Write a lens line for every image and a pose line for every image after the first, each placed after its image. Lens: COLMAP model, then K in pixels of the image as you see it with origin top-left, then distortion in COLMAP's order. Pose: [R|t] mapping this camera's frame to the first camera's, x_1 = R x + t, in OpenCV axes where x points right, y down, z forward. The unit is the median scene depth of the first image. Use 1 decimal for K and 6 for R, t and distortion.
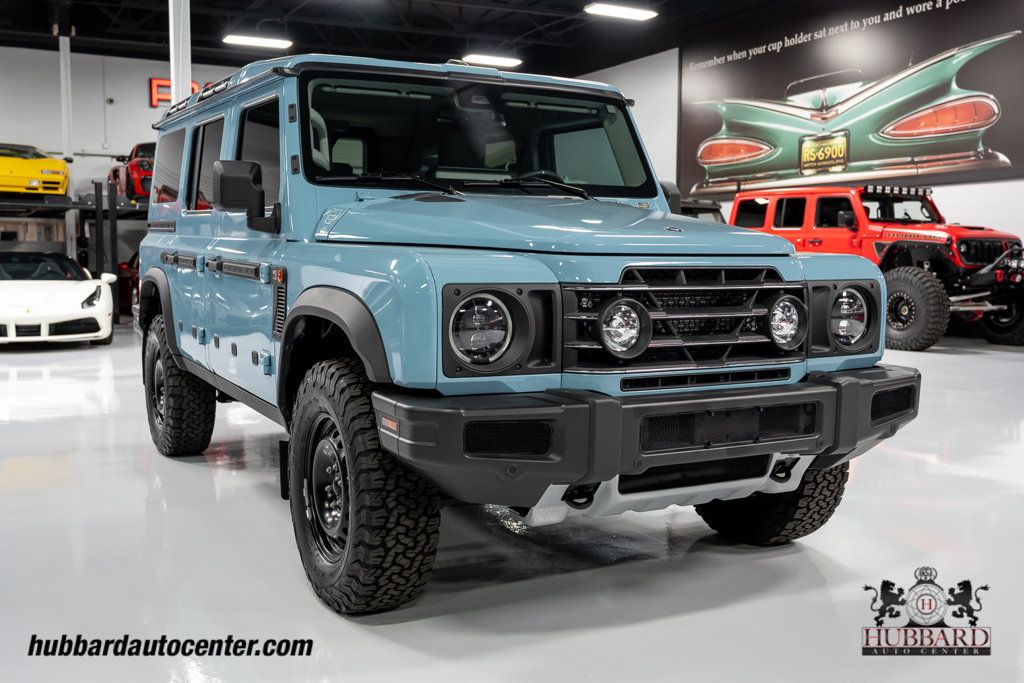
lens RADIAL K [[1029.9, 0, 512.0], [0, 1029.9, 341.5], [0, 0, 1]] dist [0.003572, 0.007604]
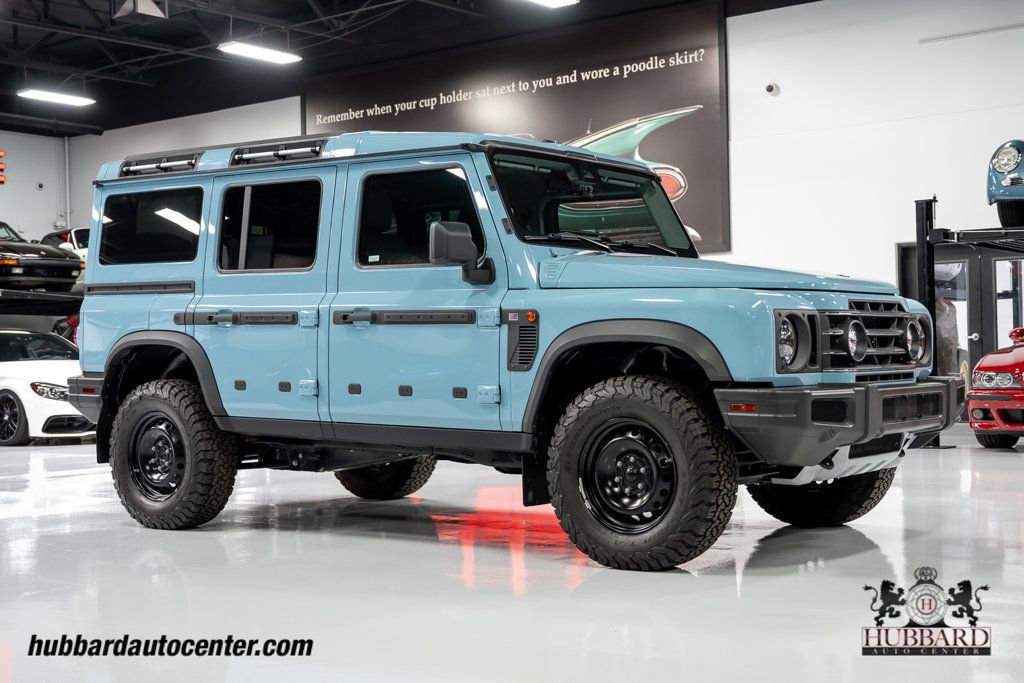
lens RADIAL K [[1400.1, 0, 512.0], [0, 1400.1, 341.5], [0, 0, 1]] dist [0.019559, -0.005408]
pose [[0.909942, -0.017946, 0.414346, -0.673876], [0.057334, 0.994914, -0.082819, 0.073079], [-0.410753, 0.099117, 0.906343, -0.349860]]
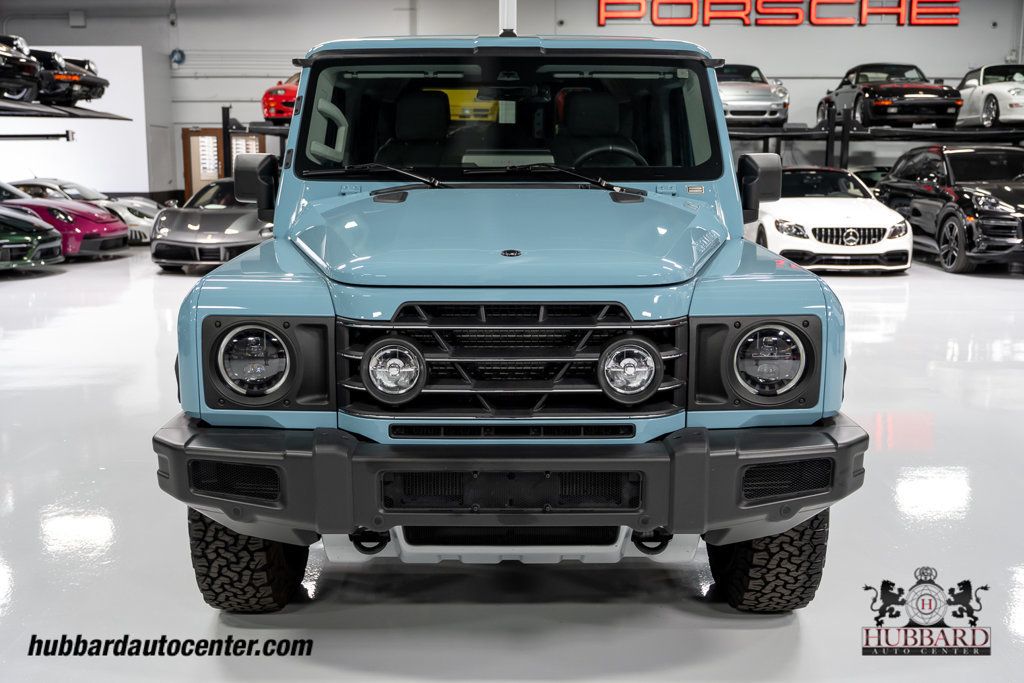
lens RADIAL K [[1063.0, 0, 512.0], [0, 1063.0, 341.5], [0, 0, 1]] dist [0.007018, 0.033113]
pose [[0.882780, 0.076687, -0.463486, 0.370477], [-0.037011, 0.994873, 0.094116, -0.076228], [0.468327, -0.065929, 0.881092, 0.128913]]
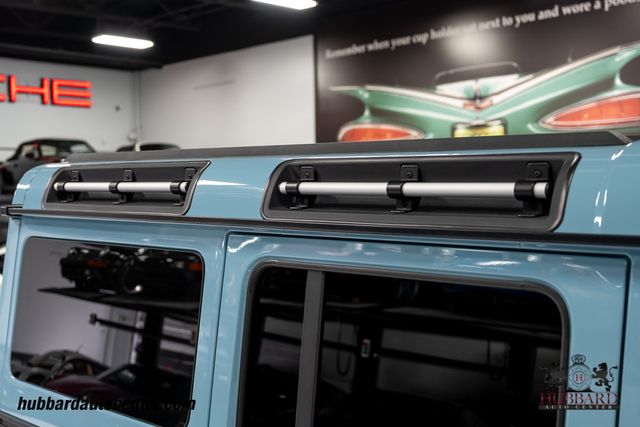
lens RADIAL K [[875.1, 0, 320.0], [0, 875.1, 213.5], [0, 0, 1]] dist [0.019559, -0.005408]
pose [[0.955148, -0.029562, 0.294651, -0.418468], [0.049728, 0.996887, -0.061183, -0.221882], [-0.291925, 0.073092, 0.953644, 0.725407]]
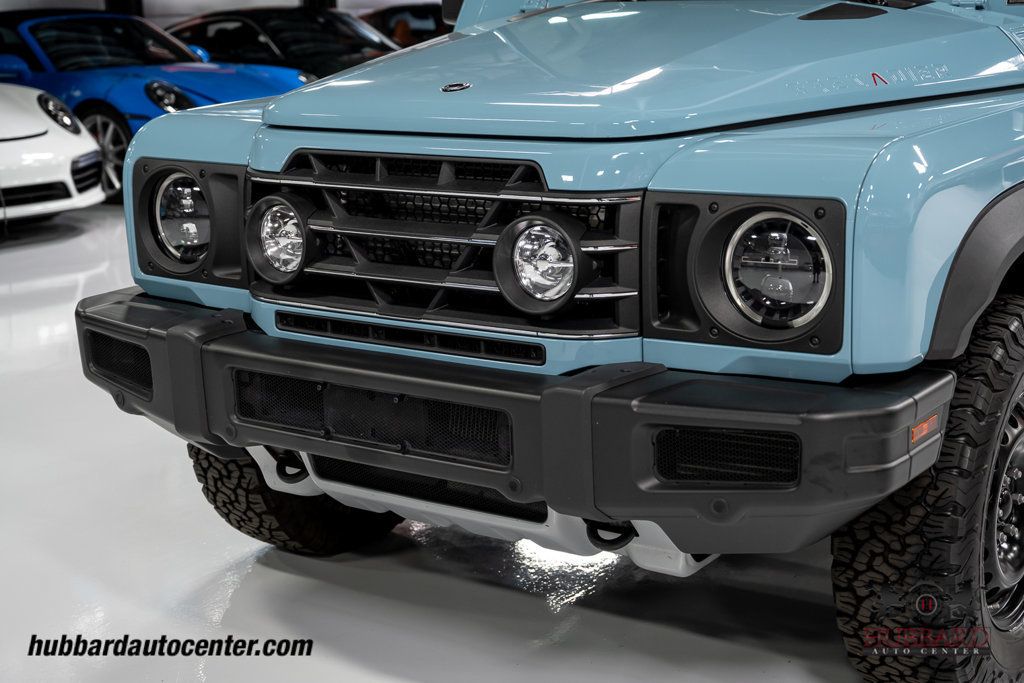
lens RADIAL K [[1625.6, 0, 512.0], [0, 1625.6, 341.5], [0, 0, 1]] dist [0.013978, 0.011879]
pose [[0.445512, 0.177322, -0.877540, 0.665362], [-0.051874, 0.983655, 0.172429, -0.082079], [0.893772, -0.031298, 0.447429, 0.379632]]
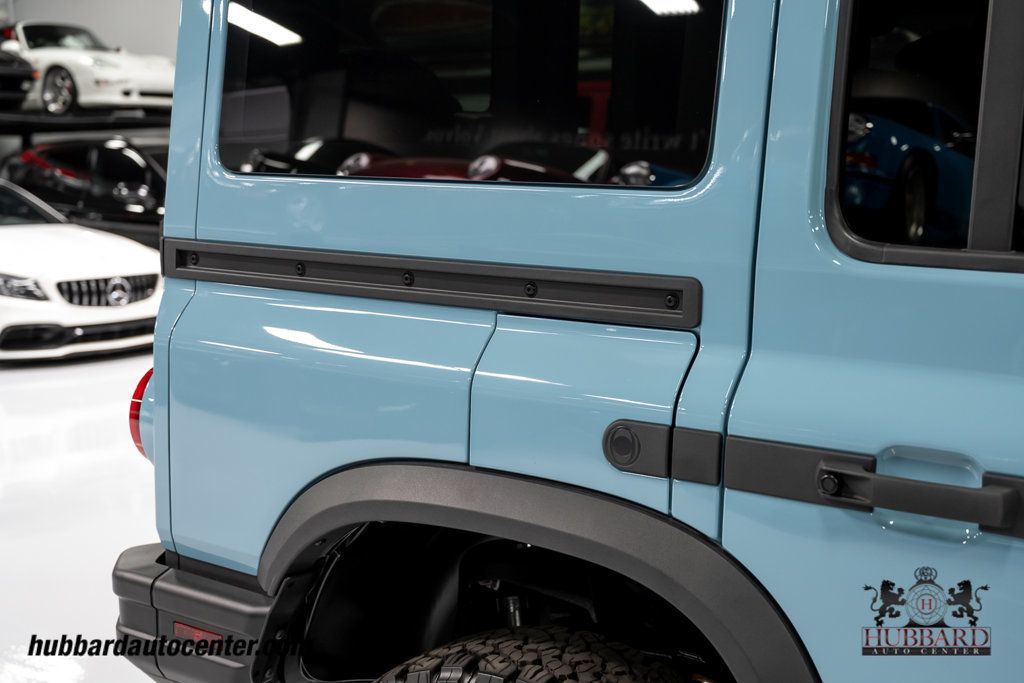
lens RADIAL K [[1400.1, 0, 512.0], [0, 1400.1, 341.5], [0, 0, 1]] dist [0.019559, -0.005408]
pose [[0.894004, -0.073684, 0.441960, -0.555580], [0.052596, 0.996824, 0.059799, -0.139096], [-0.444962, -0.030215, 0.895040, 0.833719]]
